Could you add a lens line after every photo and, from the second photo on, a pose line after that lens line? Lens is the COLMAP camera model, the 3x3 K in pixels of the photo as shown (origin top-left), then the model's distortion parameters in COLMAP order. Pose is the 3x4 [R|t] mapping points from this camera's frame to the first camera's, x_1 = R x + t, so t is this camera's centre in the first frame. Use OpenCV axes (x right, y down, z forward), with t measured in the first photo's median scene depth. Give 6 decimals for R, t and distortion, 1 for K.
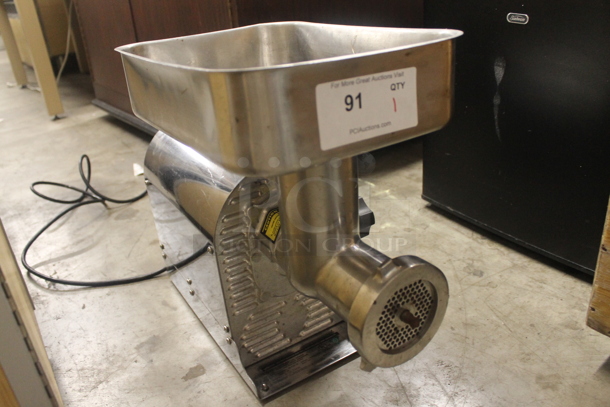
lens RADIAL K [[515.6, 0, 305.0], [0, 515.6, 203.5], [0, 0, 1]] dist [-0.075226, 0.006321]
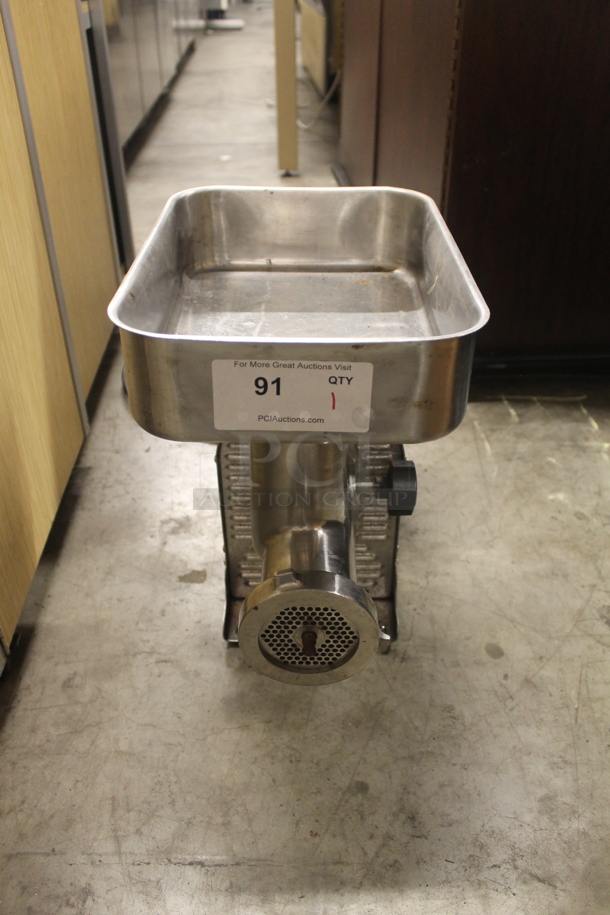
lens RADIAL K [[773.3, 0, 305.0], [0, 773.3, 457.5], [0, 0, 1]] dist [-0.075226, 0.006321]
pose [[0.840910, 0.372223, -0.392837, 0.630703], [-0.291346, 0.923100, 0.251005, -0.393684], [0.456058, -0.096621, 0.884690, -0.074048]]
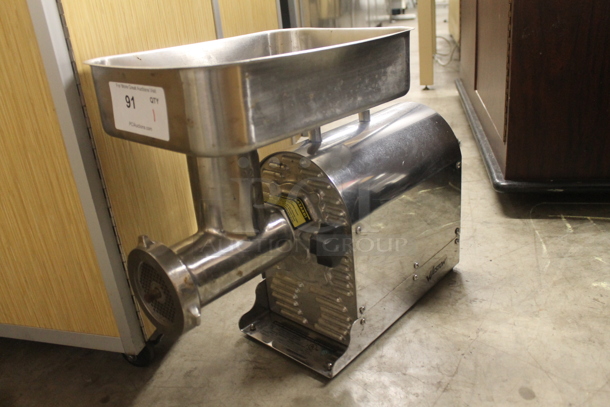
lens RADIAL K [[515.6, 0, 305.0], [0, 515.6, 203.5], [0, 0, 1]] dist [-0.075226, 0.006321]
pose [[0.258155, 0.409378, -0.875080, 1.359546], [-0.347522, 0.884502, 0.311264, -0.494188], [0.901435, 0.223755, 0.370607, 0.916720]]
